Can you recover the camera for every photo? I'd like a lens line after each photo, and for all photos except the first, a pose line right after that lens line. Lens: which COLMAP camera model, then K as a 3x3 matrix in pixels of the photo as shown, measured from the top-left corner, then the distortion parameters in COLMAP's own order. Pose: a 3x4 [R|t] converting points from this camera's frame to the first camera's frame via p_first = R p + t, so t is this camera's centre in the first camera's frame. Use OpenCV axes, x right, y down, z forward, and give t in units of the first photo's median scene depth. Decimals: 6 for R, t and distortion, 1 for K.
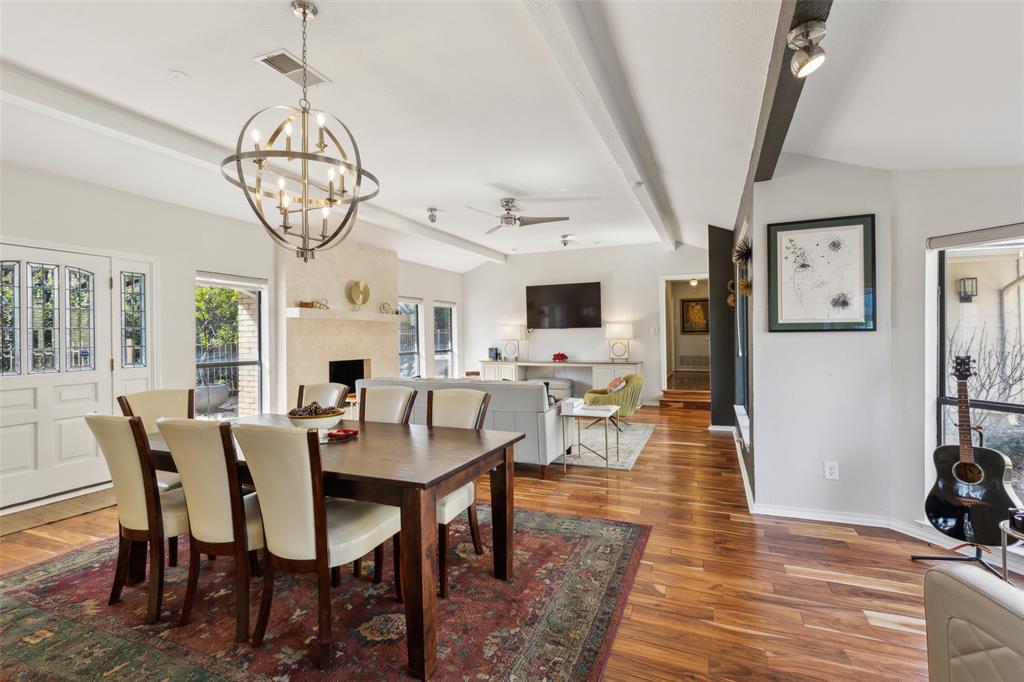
lens RADIAL K [[459.5, 0, 517.7], [0, 459.5, 329.1], [0, 0, 1]] dist [0.000671, -0.000461]
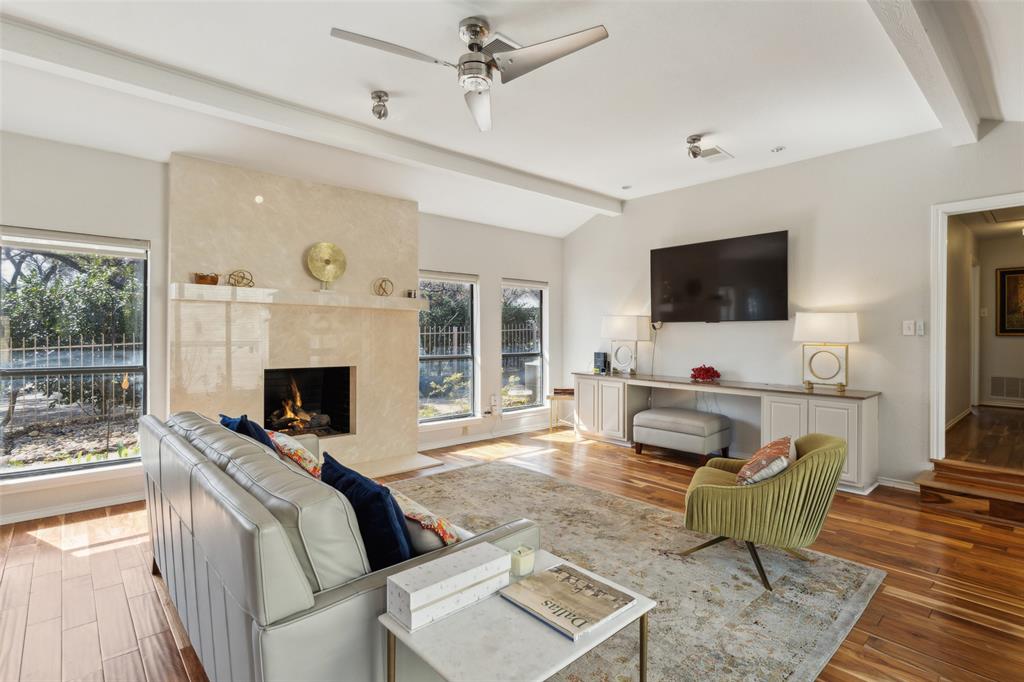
lens RADIAL K [[498.8, 0, 520.5], [0, 498.8, 336.3], [0, 0, 1]] dist [0.000135, -0.000047]
pose [[0.908402, 0.018193, -0.417702, 0.221149], [-0.008600, 0.999655, 0.024837, 0.004358], [0.418010, -0.018970, 0.908245, 0.570905]]
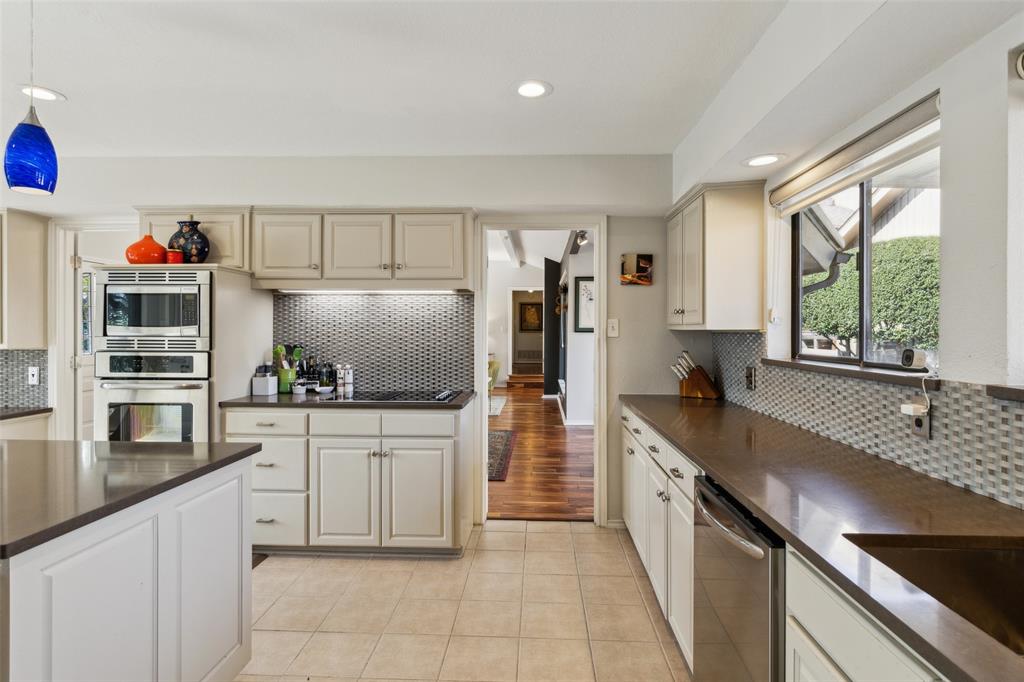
lens RADIAL K [[531.1, 0, 516.7], [0, 531.1, 334.6], [0, 0, 1]] dist [0.000173, -0.000069]
pose [[0.937206, 0.014472, 0.348477, -0.276805], [-0.021093, 0.999662, 0.015215, -0.007399], [-0.348139, -0.021610, 0.937194, -0.606043]]
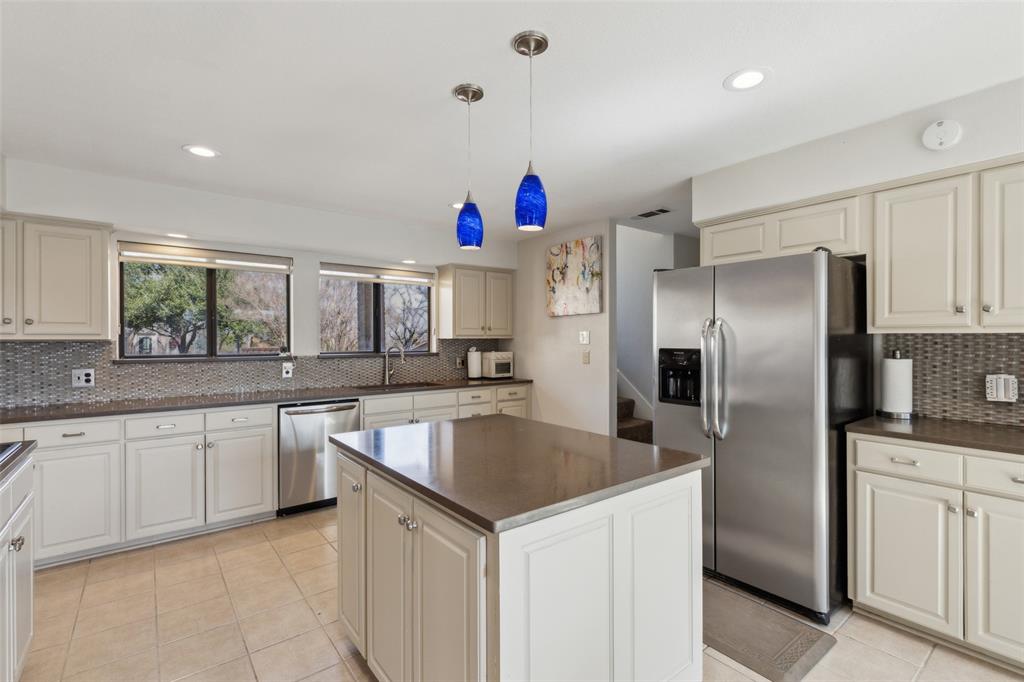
lens RADIAL K [[465.9, 0, 515.4], [0, 465.9, 331.6], [0, 0, 1]] dist [0.009298, -0.000056]
pose [[-0.873747, 0.024765, 0.485751, -0.620521], [0.008587, 0.999333, -0.035503, 0.006345], [-0.486306, -0.026850, -0.873376, 0.033655]]
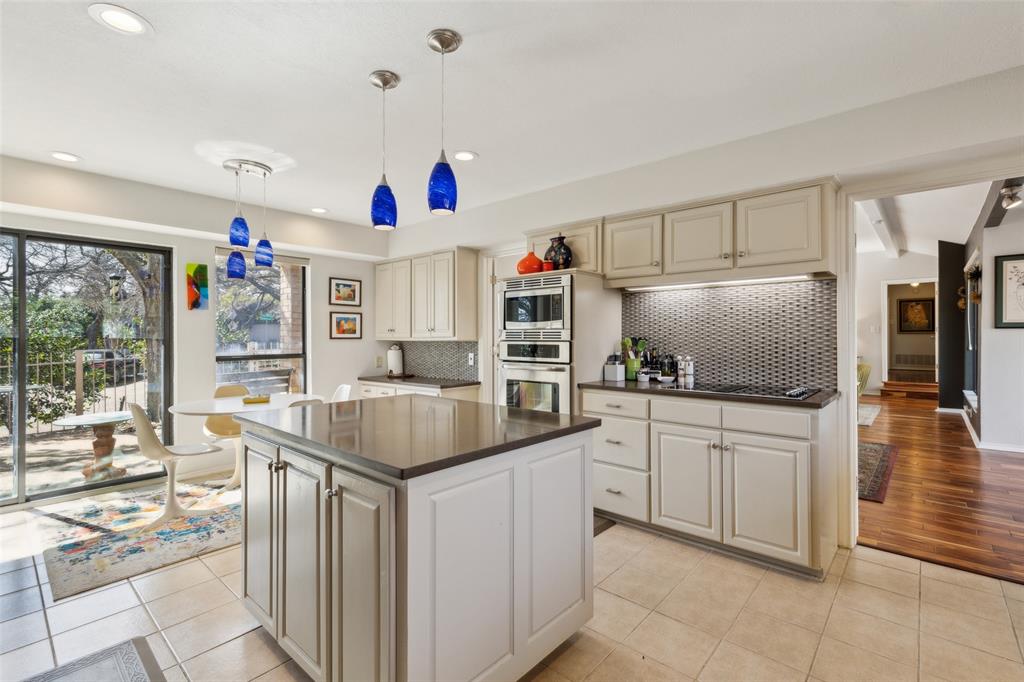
lens RADIAL K [[461.8, 0, 513.9], [0, 461.8, 334.5], [0, 0, 1]] dist [0.003935, -0.000321]
pose [[0.946402, 0.010563, -0.322819, -0.264337], [-0.006340, 0.999880, 0.014127, 0.008740], [0.322929, -0.011323, 0.946355, -0.551683]]
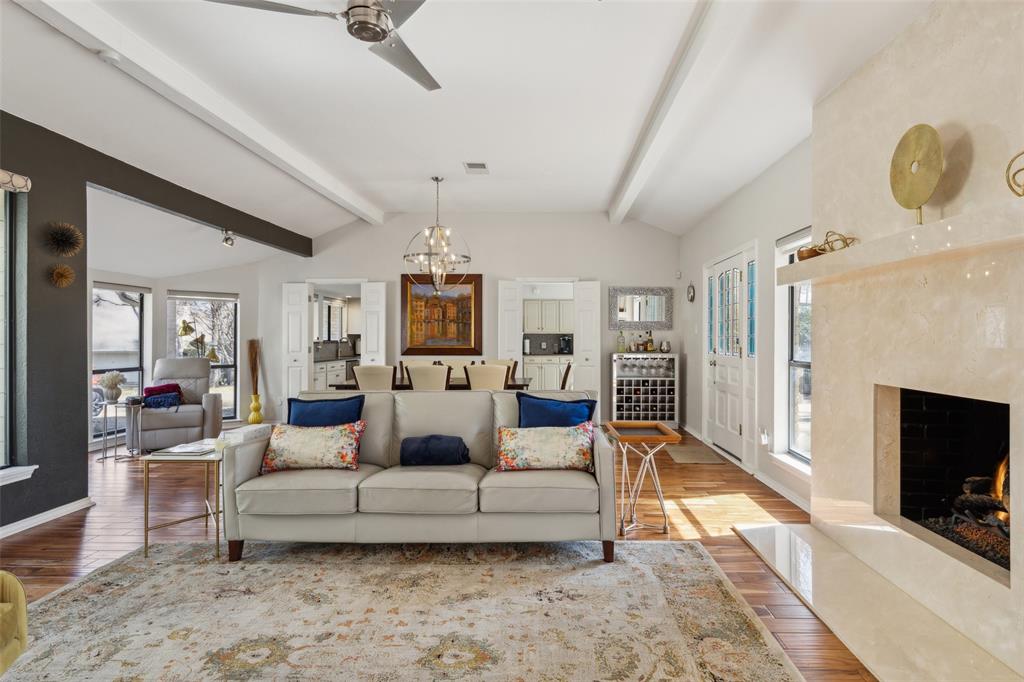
lens RADIAL K [[547.1, 0, 535.0], [0, 547.1, 329.2], [0, 0, 1]] dist [-0.000137, -0.001499]
pose [[-0.931102, 0.009102, -0.364644, 0.016907], [0.020053, 0.999454, -0.026256, 0.034520], [0.364206, -0.031759, -0.930777, 1.448291]]
